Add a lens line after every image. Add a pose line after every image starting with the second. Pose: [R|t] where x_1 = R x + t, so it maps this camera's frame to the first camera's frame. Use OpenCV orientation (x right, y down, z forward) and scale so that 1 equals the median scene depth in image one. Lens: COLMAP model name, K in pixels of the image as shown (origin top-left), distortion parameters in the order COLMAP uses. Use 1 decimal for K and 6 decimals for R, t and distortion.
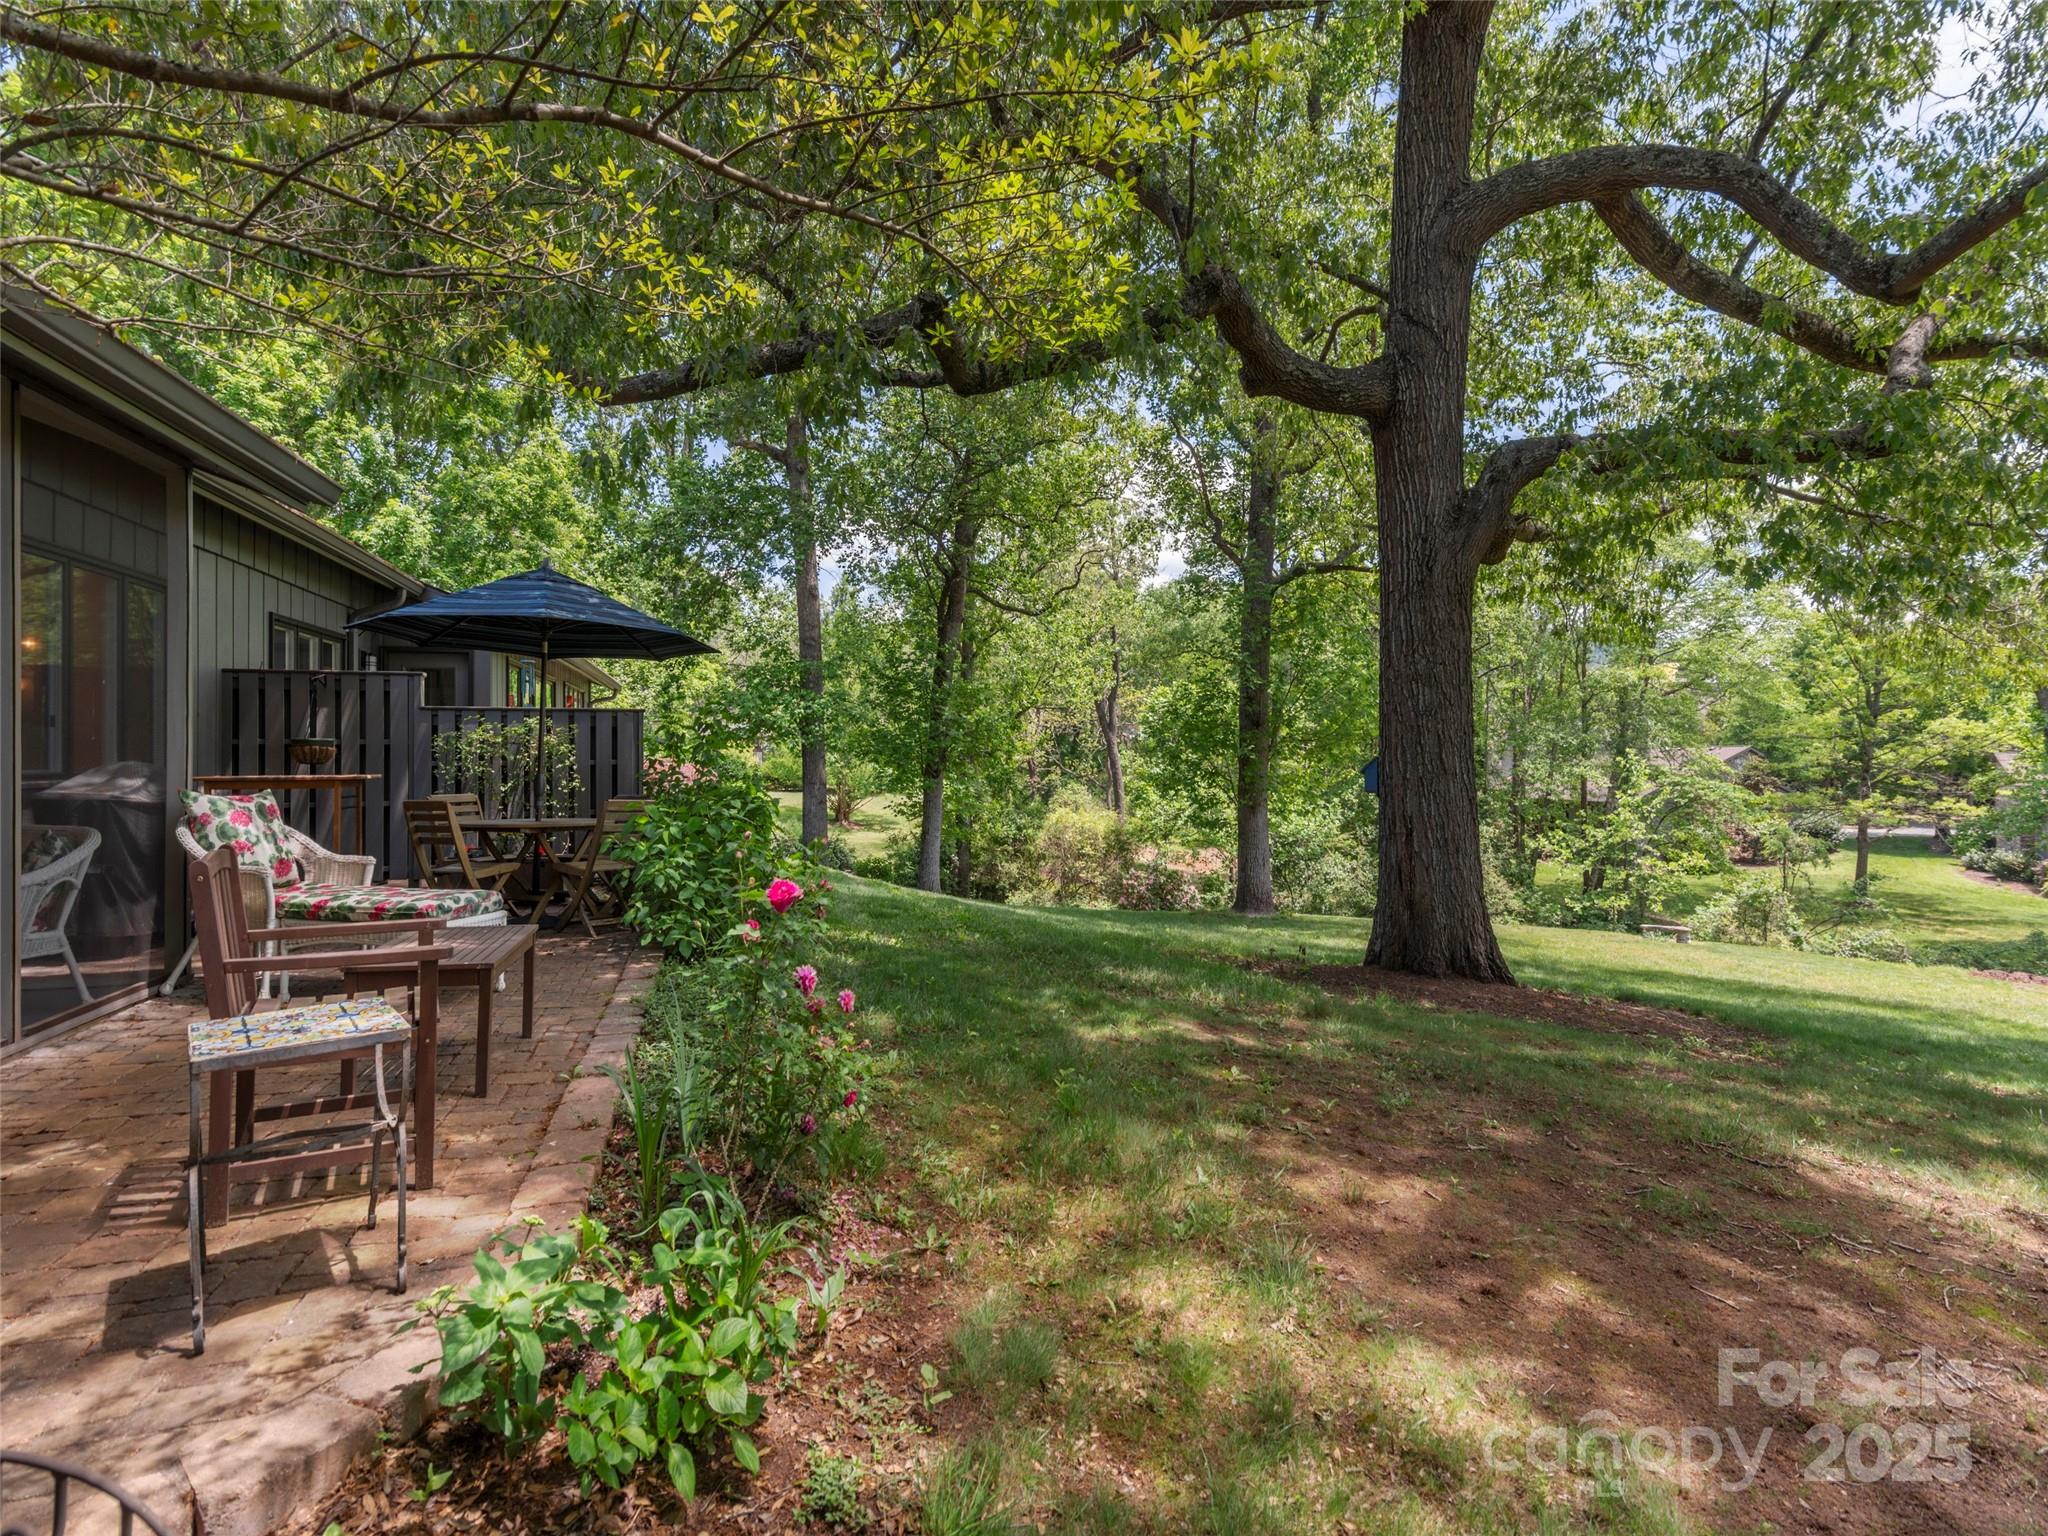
lens RADIAL K [[1028.4, 0, 1023.9], [0, 1028.4, 754.6], [0, 0, 1]] dist [0.000644, 0.000380]
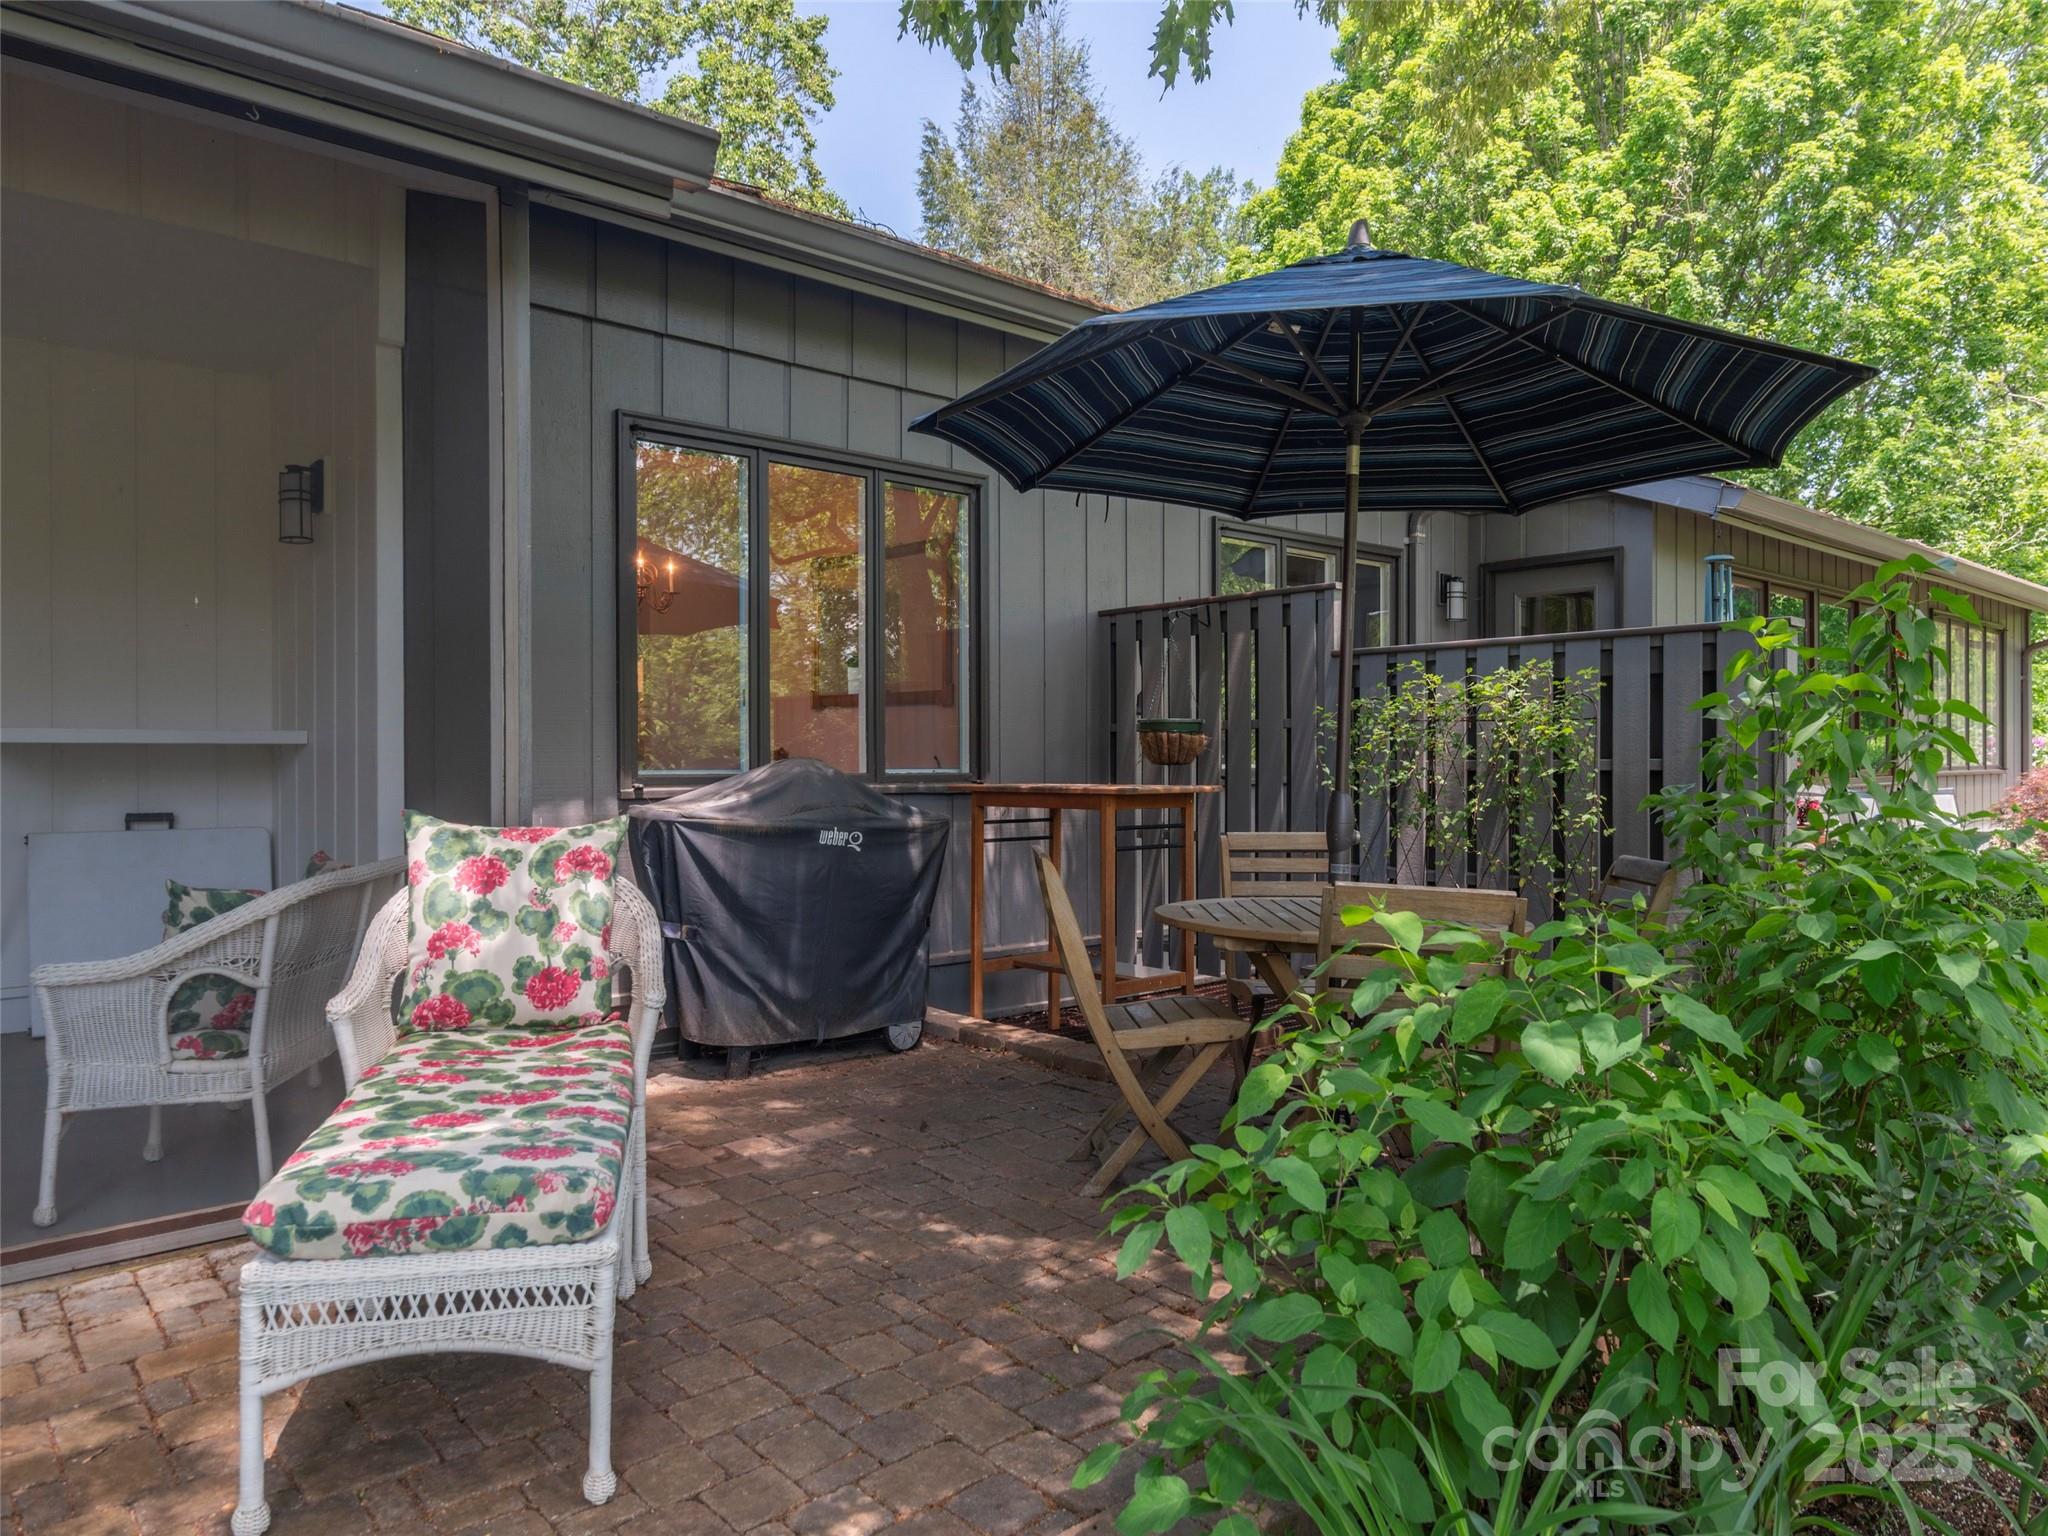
lens RADIAL K [[1399.0, 0, 1020.6], [0, 1399.0, 775.9], [0, 0, 1]] dist [0.004351, -0.000009]
pose [[0.437164, -0.008440, -0.899342, -0.061875], [0.003107, 0.999964, -0.007874, 0.014928], [0.899377, 0.000647, 0.437174, 0.498426]]
